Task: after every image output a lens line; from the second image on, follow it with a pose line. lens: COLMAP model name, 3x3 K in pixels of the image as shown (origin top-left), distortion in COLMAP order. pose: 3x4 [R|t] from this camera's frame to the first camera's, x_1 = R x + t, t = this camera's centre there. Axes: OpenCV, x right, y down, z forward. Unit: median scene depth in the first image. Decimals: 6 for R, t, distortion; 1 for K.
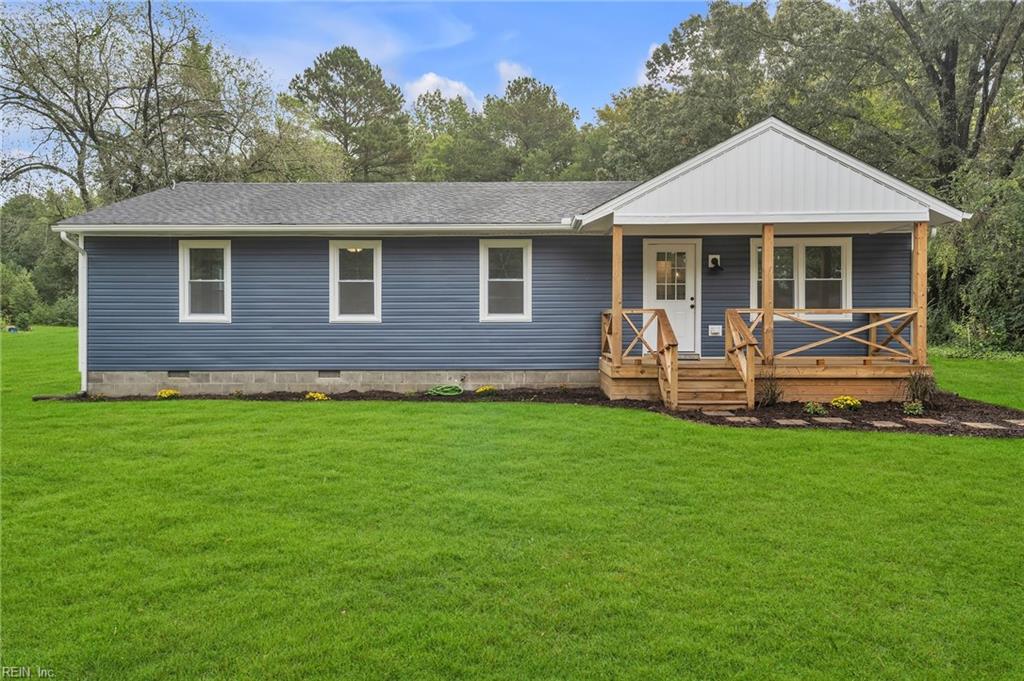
lens RADIAL K [[699.0, 0, 512.7], [0, 699.0, 333.2], [0, 0, 1]] dist [0.012433, -0.000506]
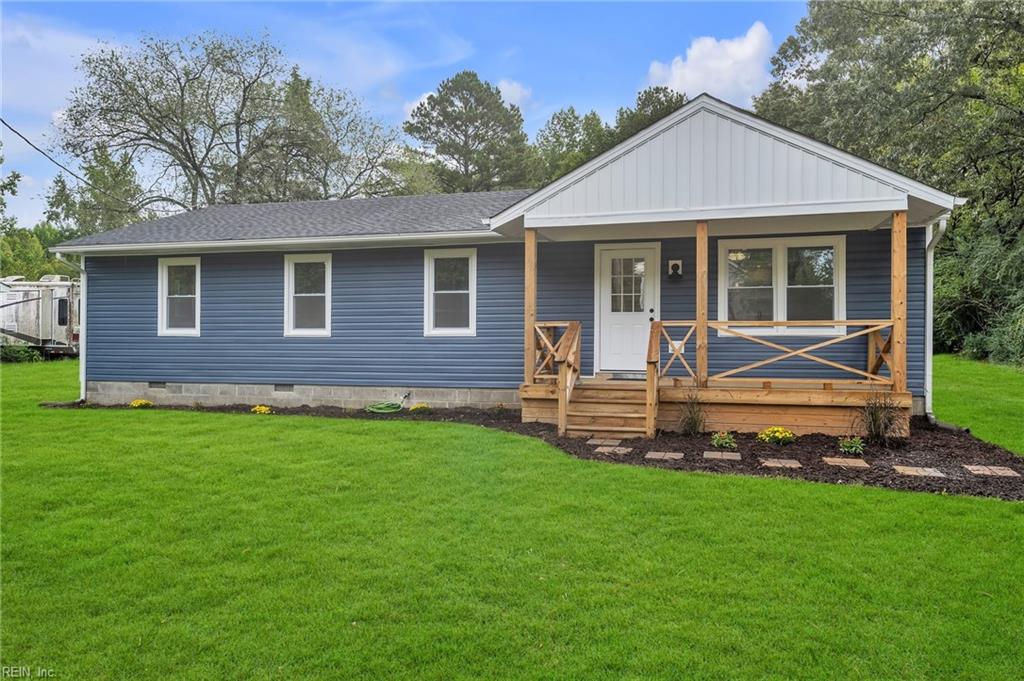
lens RADIAL K [[698.0, 0, 512.0], [0, 698.0, 340.5], [0, 0, 1]] dist [0.013203, 0.001114]
pose [[0.970718, 0.003983, -0.240190, 0.296306], [-0.007895, 0.999851, -0.015327, 0.003159], [0.240093, 0.016775, 0.970605, 0.105833]]
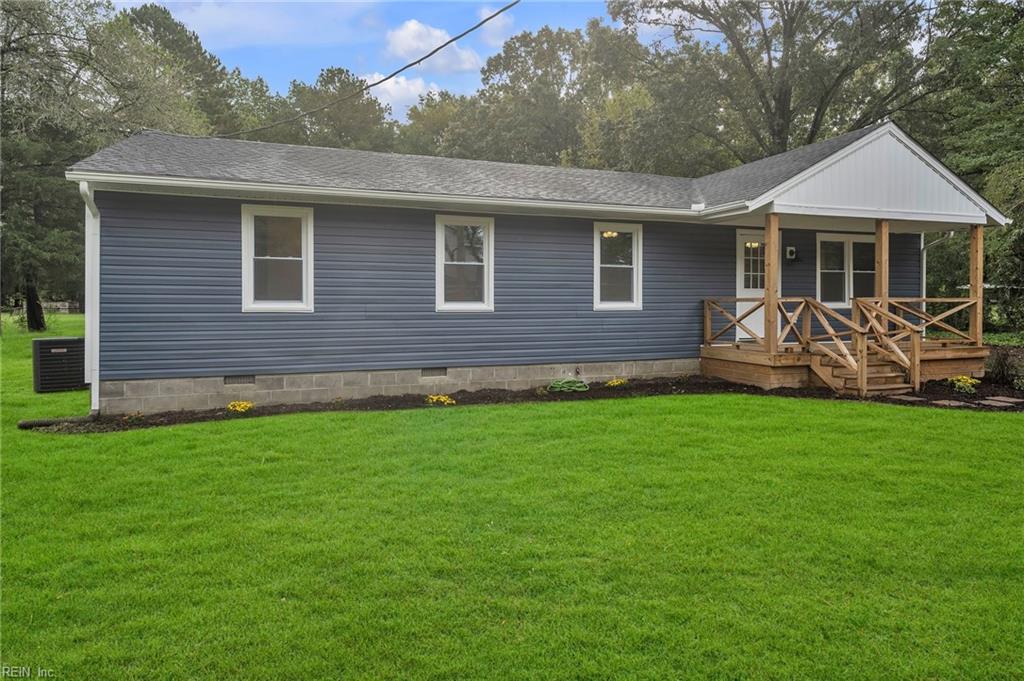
lens RADIAL K [[633.5, 0, 512.0], [0, 633.5, 317.2], [0, 0, 1]] dist [0.008673, 0.000962]
pose [[0.929850, -0.006571, 0.367879, -0.458920], [0.006798, 0.999977, 0.000678, -0.008236], [-0.367875, 0.001870, 0.929873, 0.252473]]
